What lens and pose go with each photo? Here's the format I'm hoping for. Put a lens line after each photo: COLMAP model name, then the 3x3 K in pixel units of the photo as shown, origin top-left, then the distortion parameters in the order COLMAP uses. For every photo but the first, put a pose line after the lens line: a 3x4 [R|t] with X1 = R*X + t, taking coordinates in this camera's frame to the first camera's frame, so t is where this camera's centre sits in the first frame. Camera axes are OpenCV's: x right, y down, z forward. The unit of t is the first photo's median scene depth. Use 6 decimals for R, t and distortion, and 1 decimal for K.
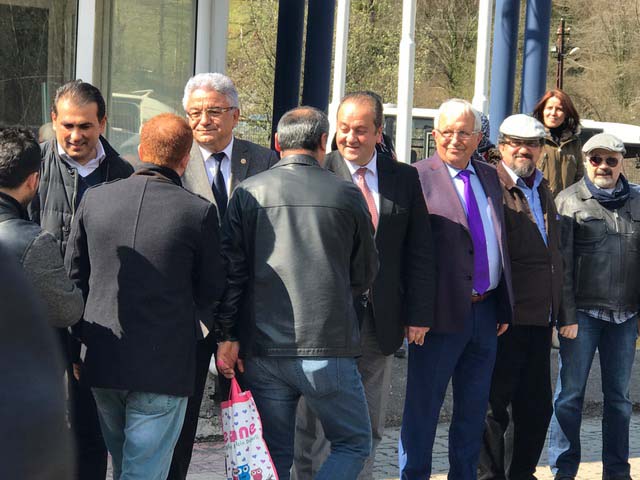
lens RADIAL K [[1567.3, 0, 318.7], [0, 1567.3, 241.7], [0, 0, 1]] dist [0.536810, 0.000000]
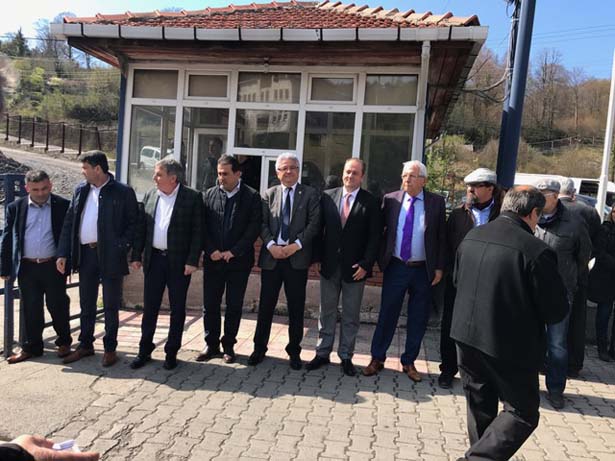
lens RADIAL K [[502.3, 0, 310.8], [0, 502.3, 227.8], [0, 0, 1]] dist [0.035714, -0.051473]
pose [[0.750474, 0.049328, -0.659057, 0.370298], [-0.052743, 0.998500, 0.014676, -0.015710], [0.658792, 0.023747, 0.751950, 0.530965]]
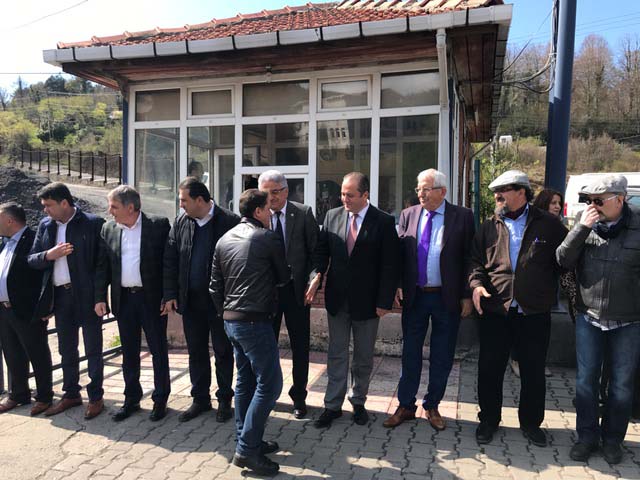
lens RADIAL K [[522.7, 0, 323.0], [0, 522.7, 240.7], [0, 0, 1]] dist [0.035714, -0.051473]
pose [[0.675437, 0.001924, -0.737415, 0.388159], [0.003842, 0.999974, 0.006127, -0.024329], [0.737408, -0.006971, 0.675412, 0.640209]]
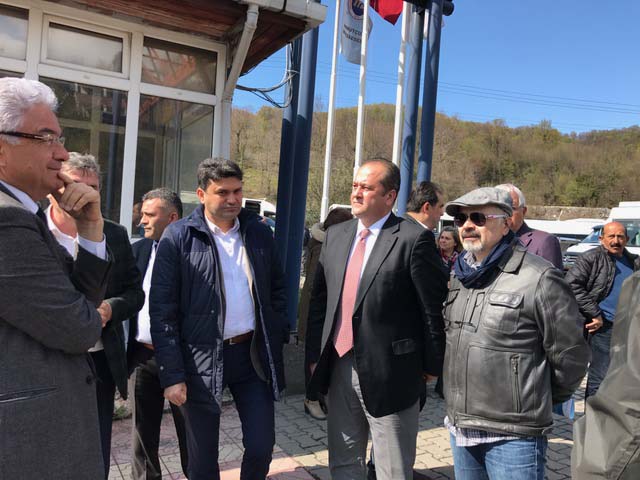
lens RADIAL K [[522.7, 0, 323.6], [0, 522.7, 234.6], [0, 0, 1]] dist [0.035714, -0.051473]
pose [[0.999547, 0.014716, -0.026240, 0.063256], [-0.015640, 0.999252, -0.035376, -0.028877], [0.025699, 0.035771, 0.999030, 0.662109]]
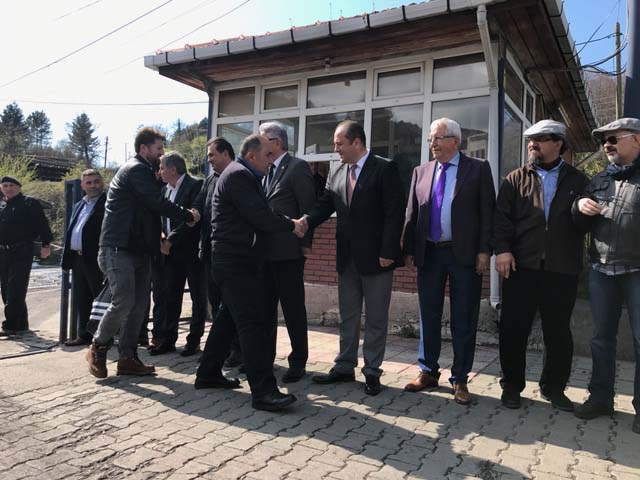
lens RADIAL K [[522.7, 0, 324.3], [0, 522.7, 240.6], [0, 0, 1]] dist [0.035714, -0.051473]
pose [[0.482985, -0.026999, -0.875212, 0.491178], [-0.041350, 0.997706, -0.053597, 0.064162], [0.874652, 0.062077, 0.480761, 0.726787]]
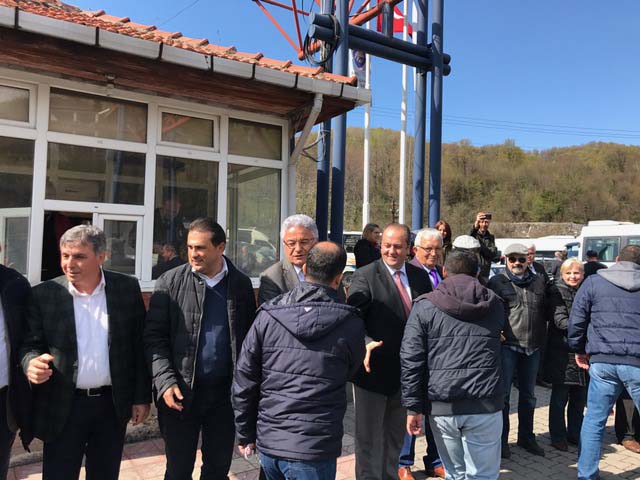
lens RADIAL K [[522.7, 0, 321.7], [0, 522.7, 240.0], [0, 0, 1]] dist [0.035714, -0.051473]
pose [[0.999475, -0.023099, 0.022699, -0.055535], [0.024608, 0.997340, -0.068607, -0.043750], [-0.021054, 0.069130, 0.997386, 0.496318]]
